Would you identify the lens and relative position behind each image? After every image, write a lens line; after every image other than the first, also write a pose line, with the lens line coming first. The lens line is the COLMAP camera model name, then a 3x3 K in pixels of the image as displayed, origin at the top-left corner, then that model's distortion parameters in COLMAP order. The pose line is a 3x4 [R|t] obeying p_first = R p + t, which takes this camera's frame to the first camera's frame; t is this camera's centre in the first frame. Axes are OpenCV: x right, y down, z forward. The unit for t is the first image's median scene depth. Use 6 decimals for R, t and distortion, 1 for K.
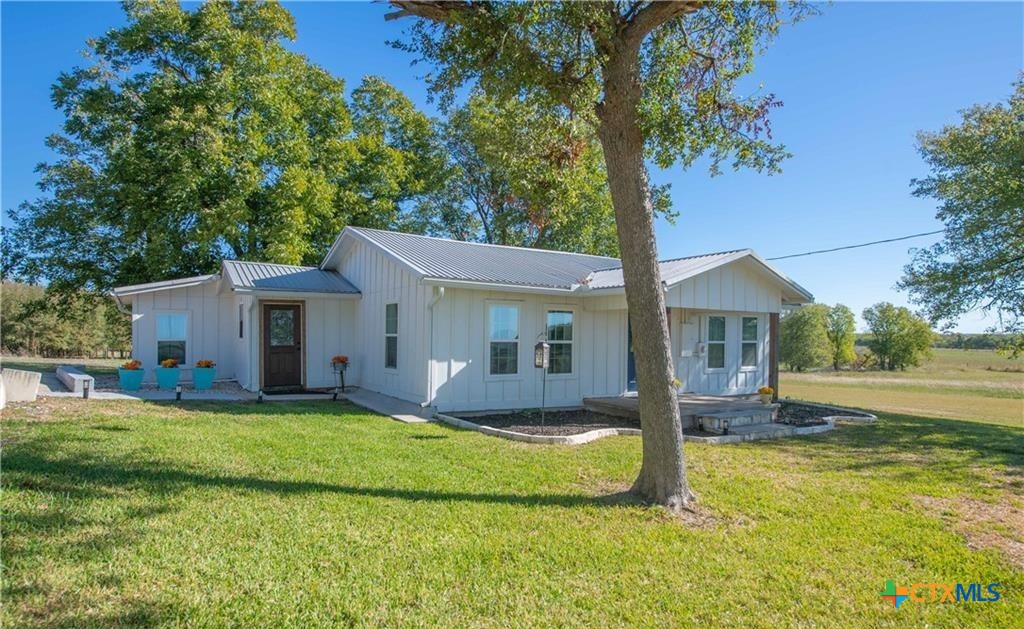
lens RADIAL K [[593.8, 0, 512.0], [0, 593.8, 314.5], [0, 0, 1]] dist [0.003016, 0.000510]
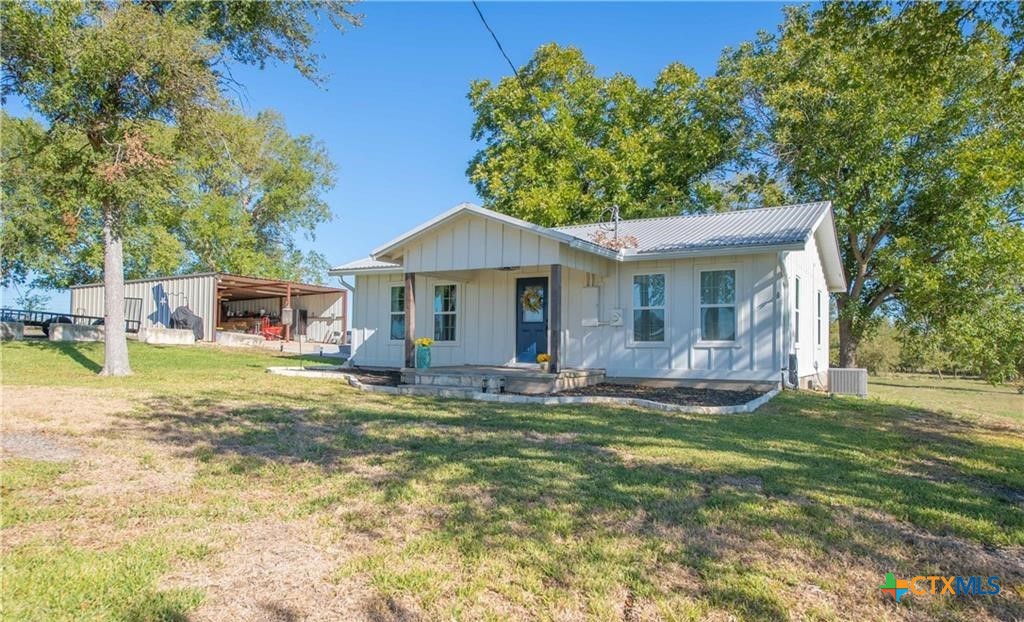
lens RADIAL K [[674.7, 0, 512.5], [0, 674.7, 333.6], [0, 0, 1]] dist [-0.000425, 0.000406]
pose [[0.440601, -0.026212, -0.897320, 1.266544], [0.028149, 0.999485, -0.015375, 0.105824], [0.897262, -0.018484, 0.441112, 0.528759]]
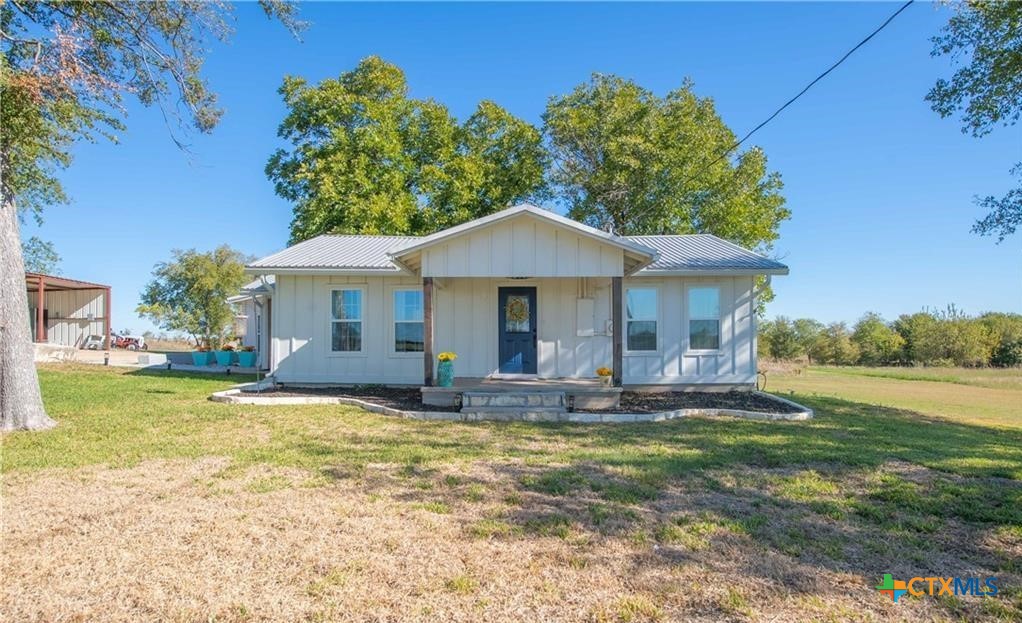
lens RADIAL K [[557.7, 0, 509.7], [0, 557.7, 333.1], [0, 0, 1]] dist [-0.001710, -0.000500]
pose [[0.834892, -0.024946, -0.549848, 0.745394], [0.035063, 0.999354, 0.007900, 0.062814], [0.549296, -0.025875, 0.835227, 0.271509]]
